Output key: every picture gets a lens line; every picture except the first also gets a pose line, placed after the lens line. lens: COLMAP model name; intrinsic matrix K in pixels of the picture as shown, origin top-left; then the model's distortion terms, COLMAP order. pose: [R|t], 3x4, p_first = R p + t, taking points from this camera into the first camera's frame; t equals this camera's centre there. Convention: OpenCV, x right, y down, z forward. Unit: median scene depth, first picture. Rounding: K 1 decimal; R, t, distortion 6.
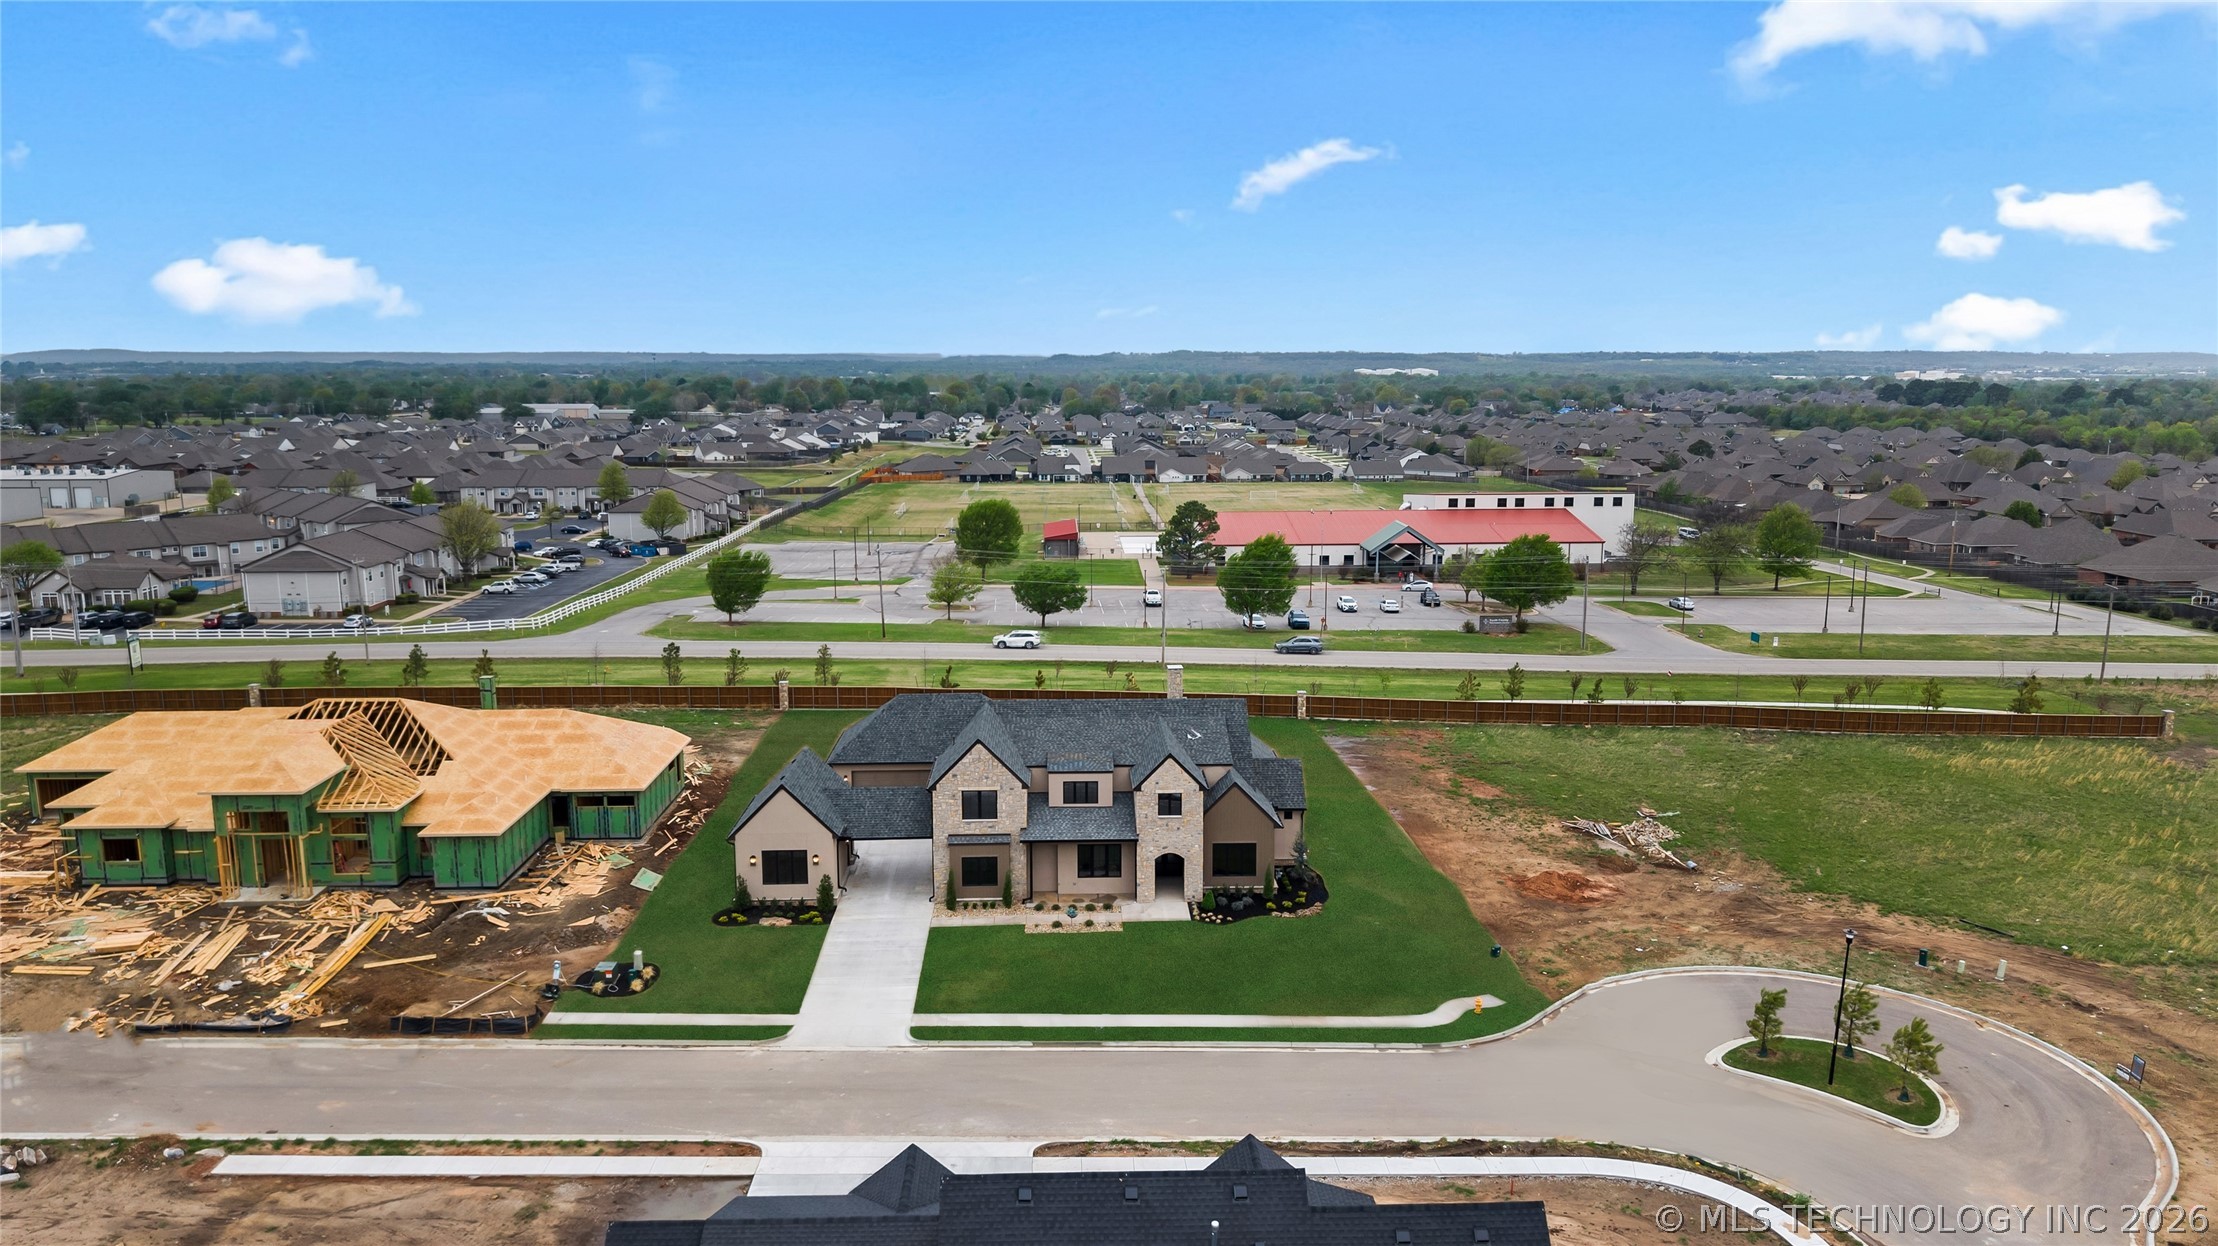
lens RADIAL K [[1518.6, 0, 1106.6], [0, 1518.6, 621.6], [0, 0, 1]] dist [0.070763, -0.098455]
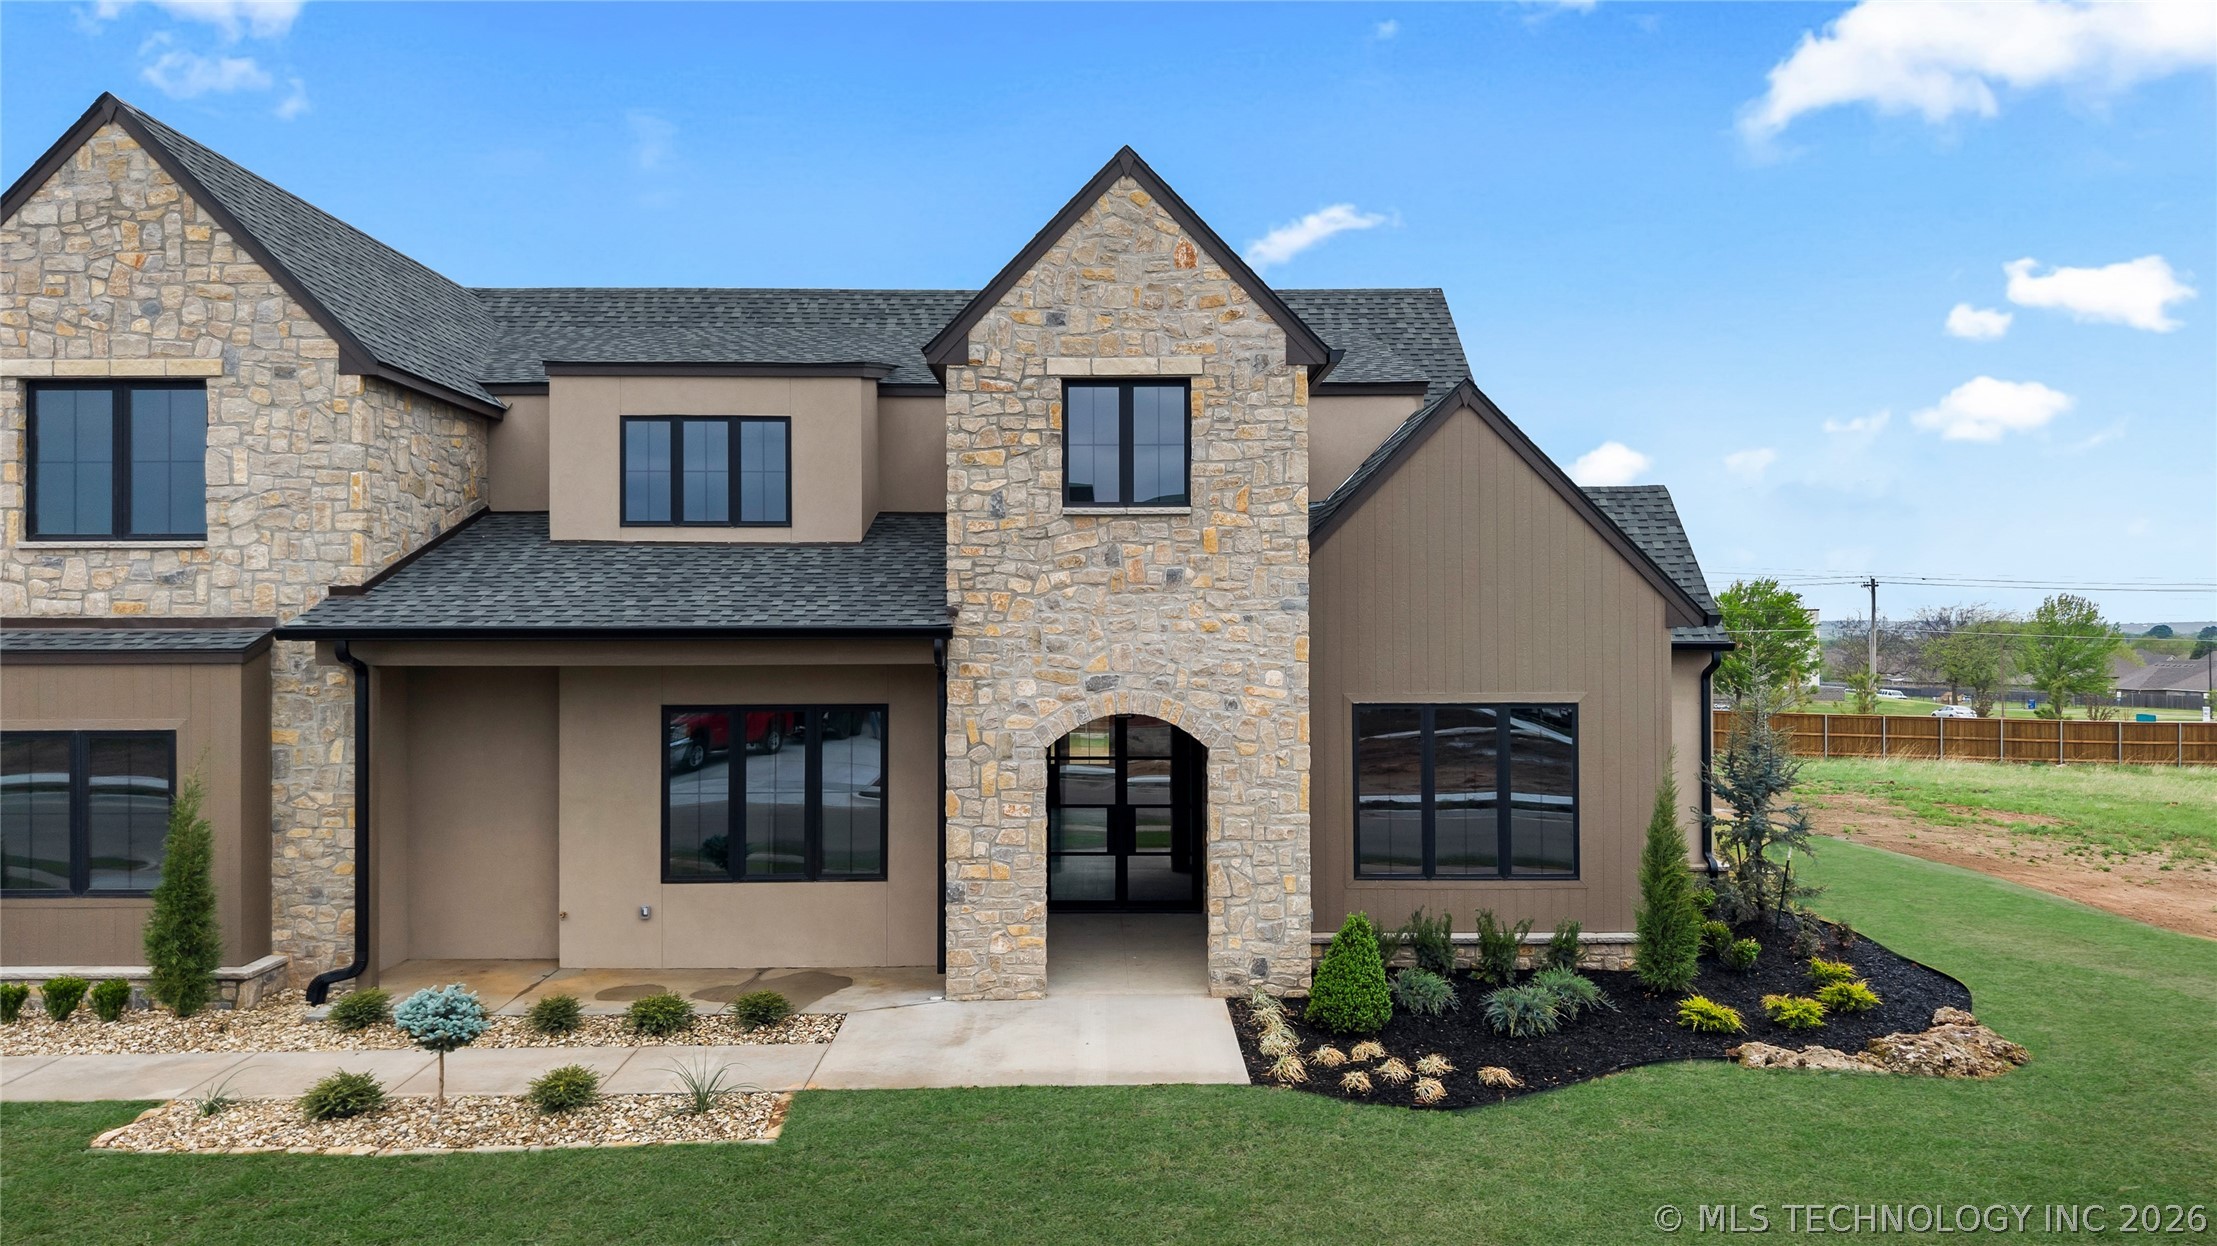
lens RADIAL K [[1517.9, 0, 1106.1], [0, 1517.9, 621.6], [0, 0, 1]] dist [0.070763, -0.098455]
pose [[0.999474, -0.000484, -0.032412, 0.043847], [-0.005519, 0.982746, -0.184877, 0.170399], [0.031942, 0.184959, 0.982227, 0.799311]]
